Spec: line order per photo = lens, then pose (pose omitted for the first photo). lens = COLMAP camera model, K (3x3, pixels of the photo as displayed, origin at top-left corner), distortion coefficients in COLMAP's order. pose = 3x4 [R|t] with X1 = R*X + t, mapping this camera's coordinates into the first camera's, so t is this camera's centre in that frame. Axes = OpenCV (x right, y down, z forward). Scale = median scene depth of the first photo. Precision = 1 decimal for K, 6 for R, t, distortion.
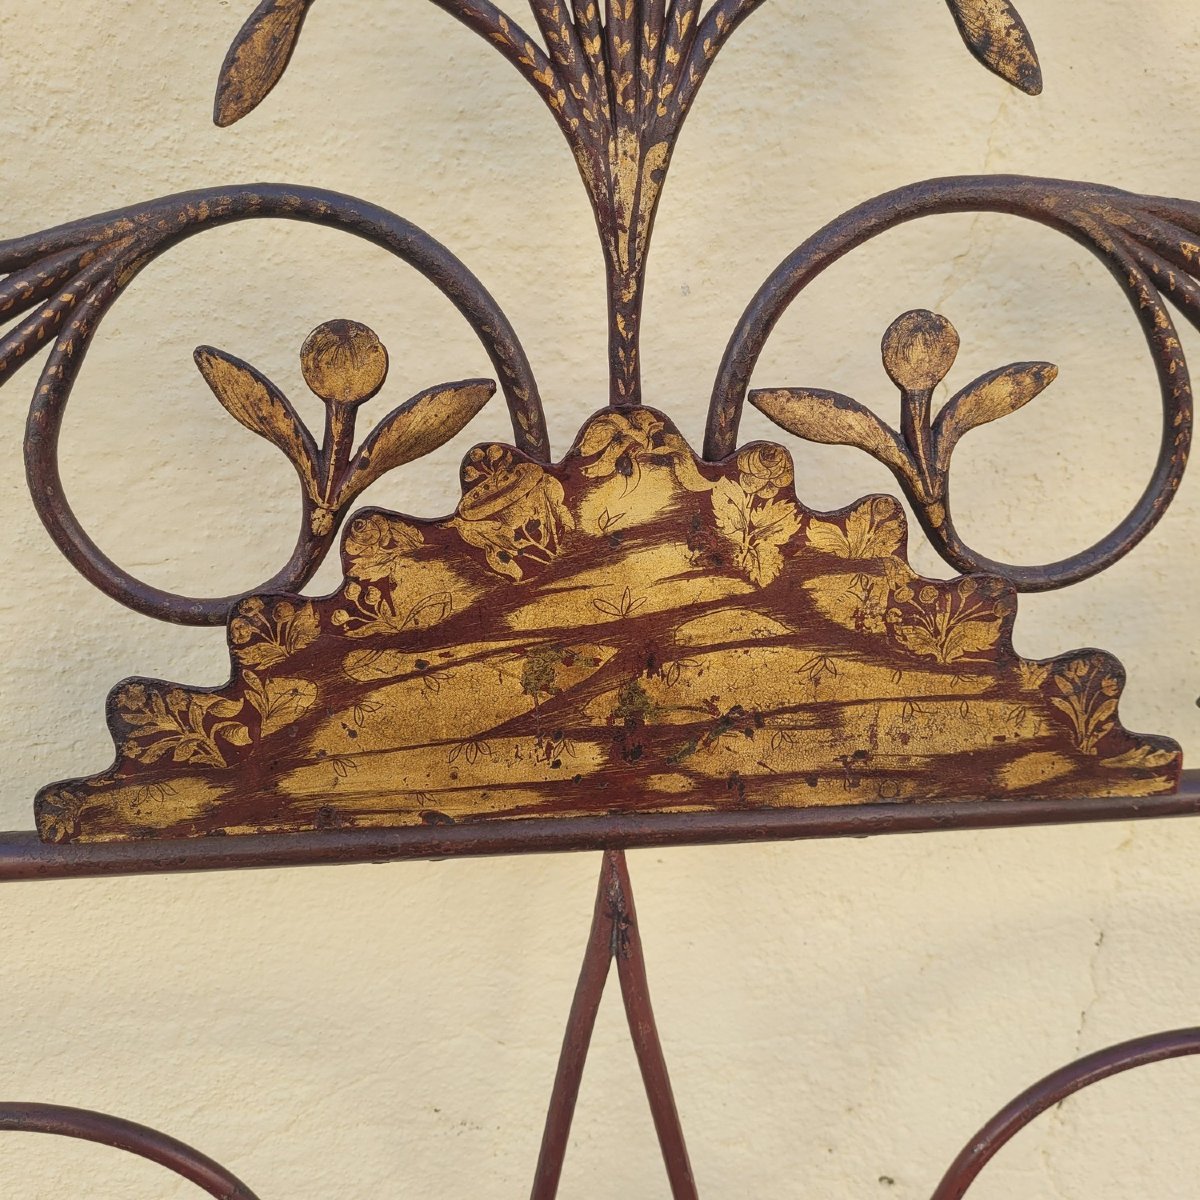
lens RADIAL K [[1207.0, 0, 622.3], [0, 1207.0, 601.7], [0, 0, 1]] dist [0.019627, -0.025927]
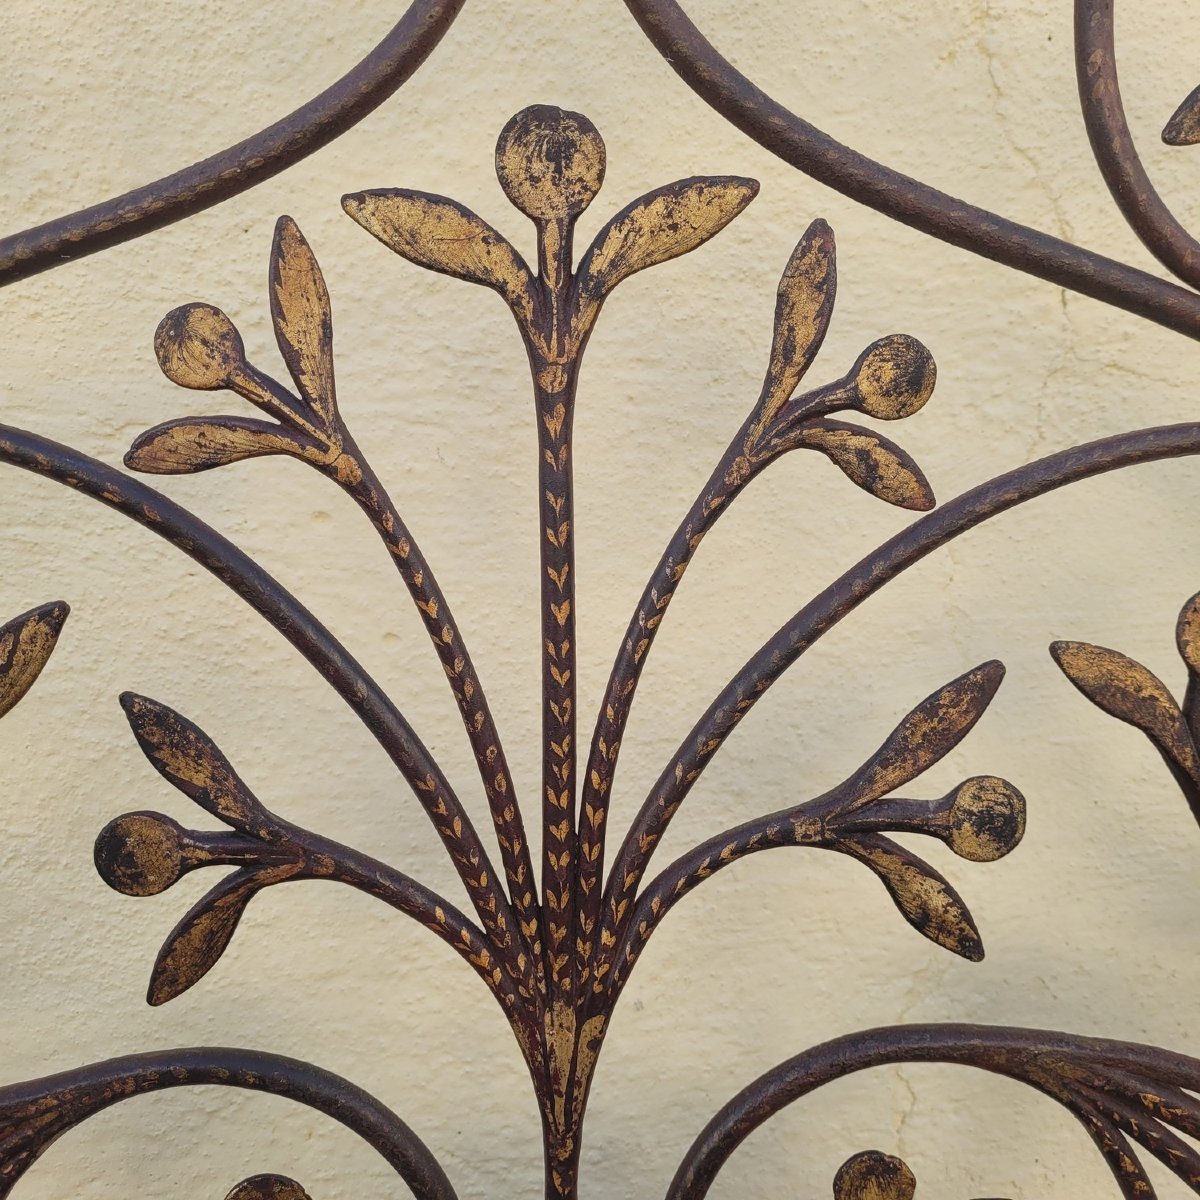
lens RADIAL K [[1206.3, 0, 601.1], [0, 1206.3, 558.3], [0, 0, 1]] dist [0.017396, -0.021901]
pose [[0.999748, 0.007841, -0.021027, 0.046679], [-0.012153, 0.976861, -0.213529, -0.472759], [0.018866, 0.213731, 0.976710, -0.036267]]
